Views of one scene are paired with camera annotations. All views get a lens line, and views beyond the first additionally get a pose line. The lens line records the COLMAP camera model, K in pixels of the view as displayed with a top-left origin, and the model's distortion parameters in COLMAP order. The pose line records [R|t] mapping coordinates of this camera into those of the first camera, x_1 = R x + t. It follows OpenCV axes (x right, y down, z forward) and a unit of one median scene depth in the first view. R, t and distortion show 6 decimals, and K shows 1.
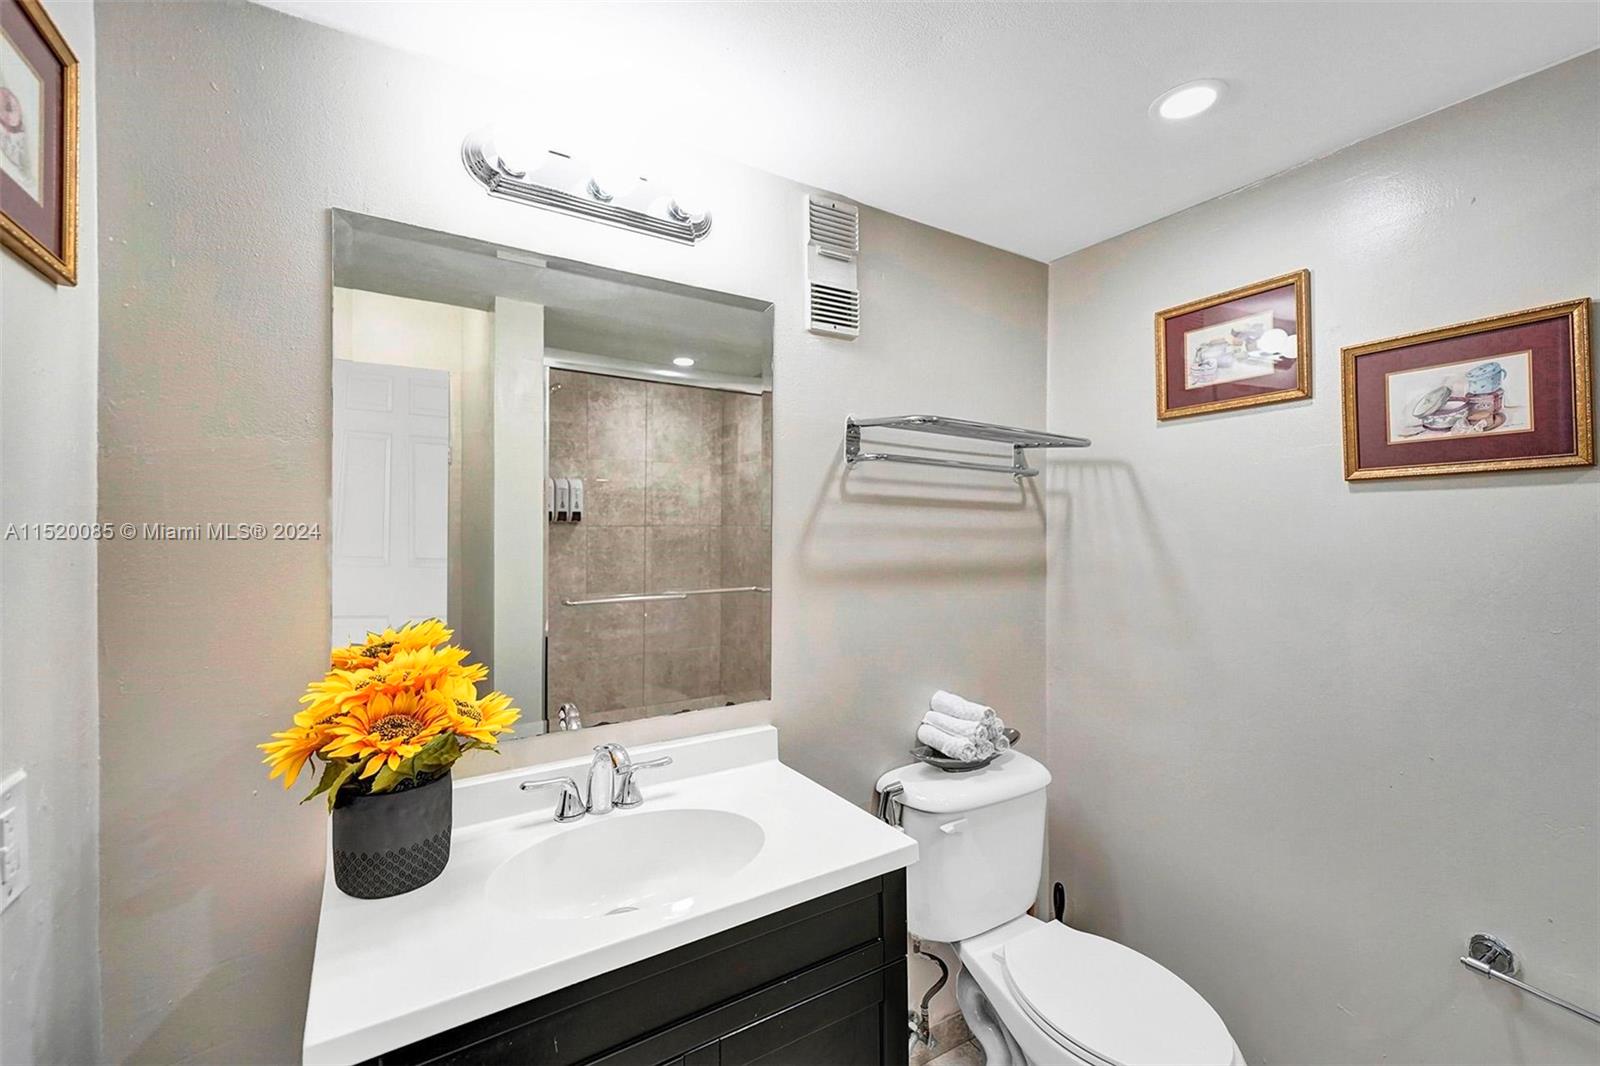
lens RADIAL K [[671.1, 0, 784.8], [0, 671.1, 531.1], [0, 0, 1]] dist [0.008686, 0.002642]
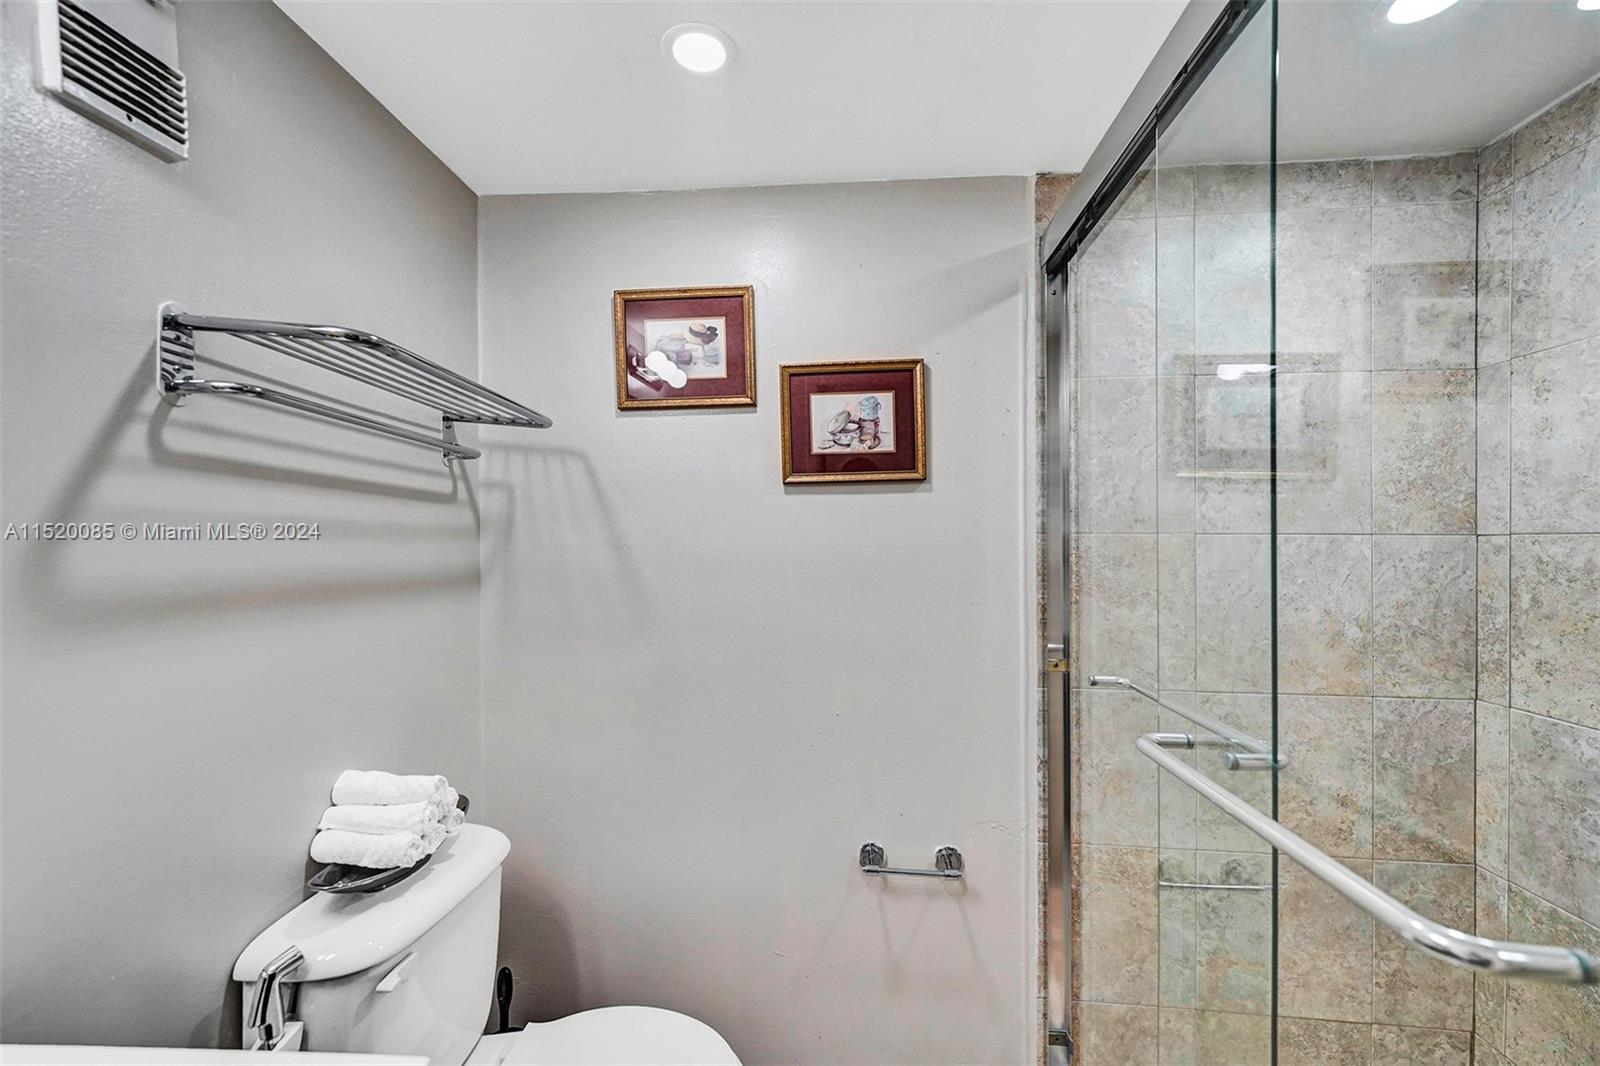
lens RADIAL K [[671.1, 0, 795.8], [0, 671.1, 546.9], [0, 0, 1]] dist [0.008686, 0.002642]
pose [[0.568523, -0.007744, 0.822631, -0.064680], [0.008693, 0.999956, 0.003406, 0.022748], [-0.822621, 0.005215, 0.568566, 0.293362]]
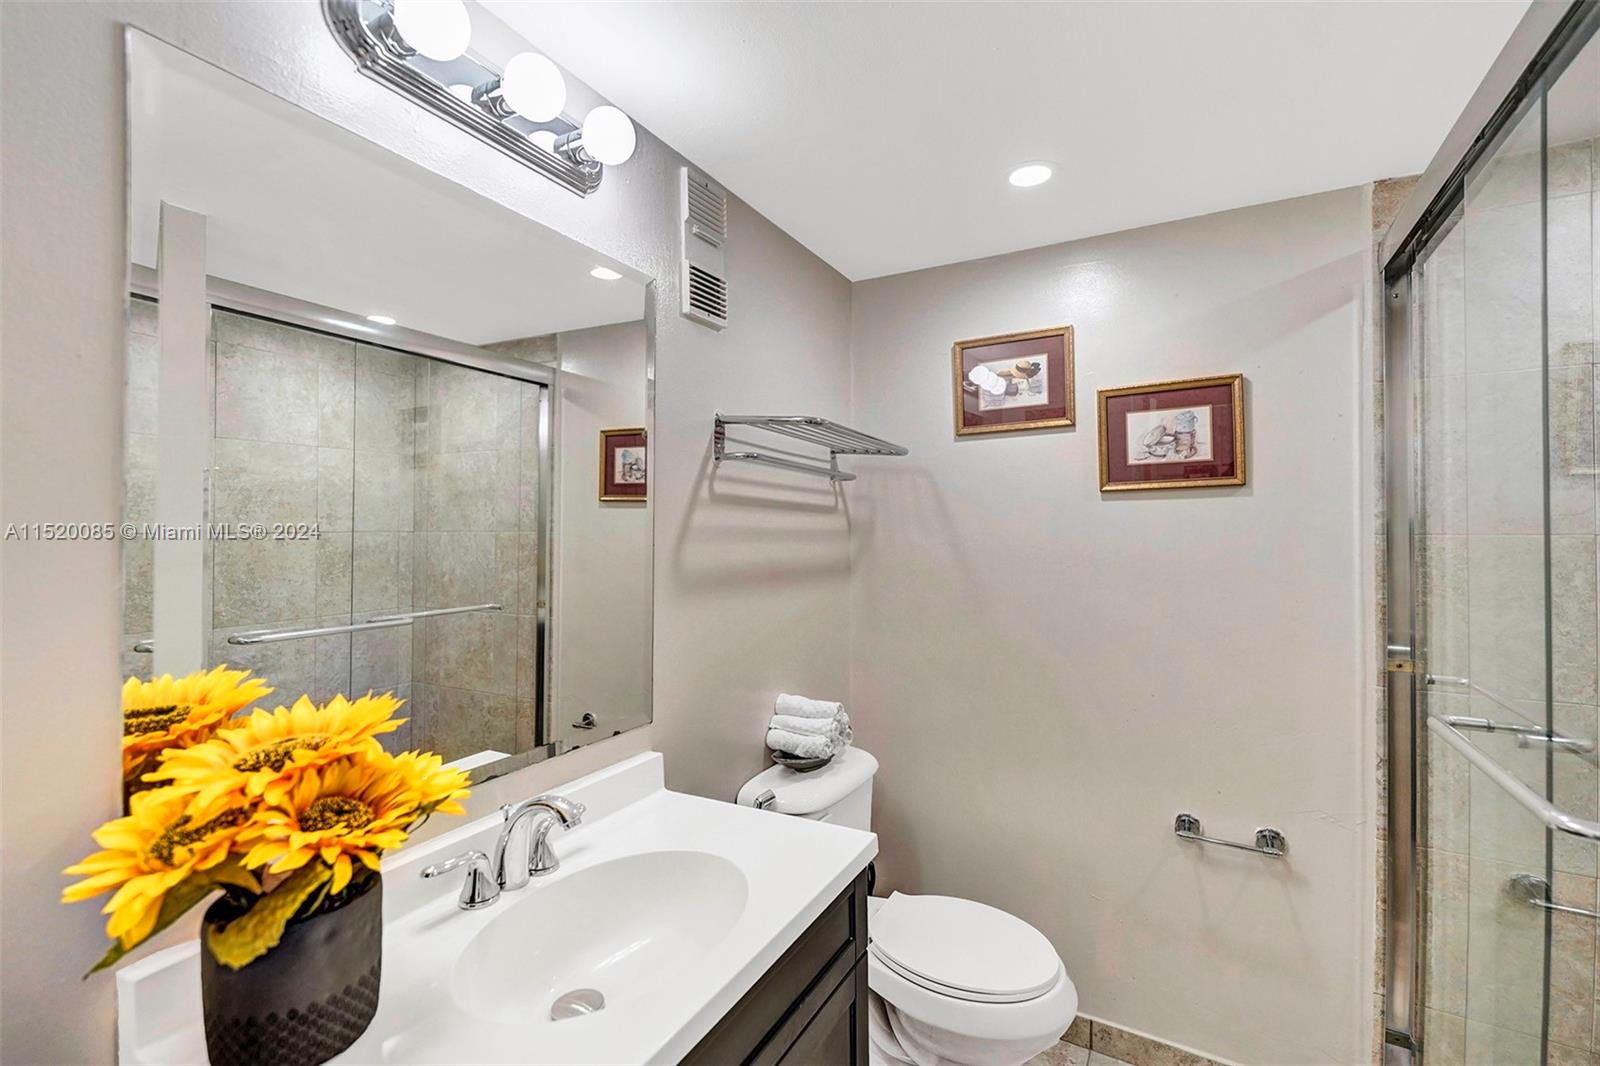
lens RADIAL K [[718.1, 0, 776.5], [0, 718.1, 541.1], [0, 0, 1]] dist [0.003198, 0.001151]
pose [[0.871727, -0.010817, 0.489873, -0.330544], [0.009545, 0.999941, 0.005094, 0.006400], [-0.489899, 0.000235, 0.871779, 0.082466]]
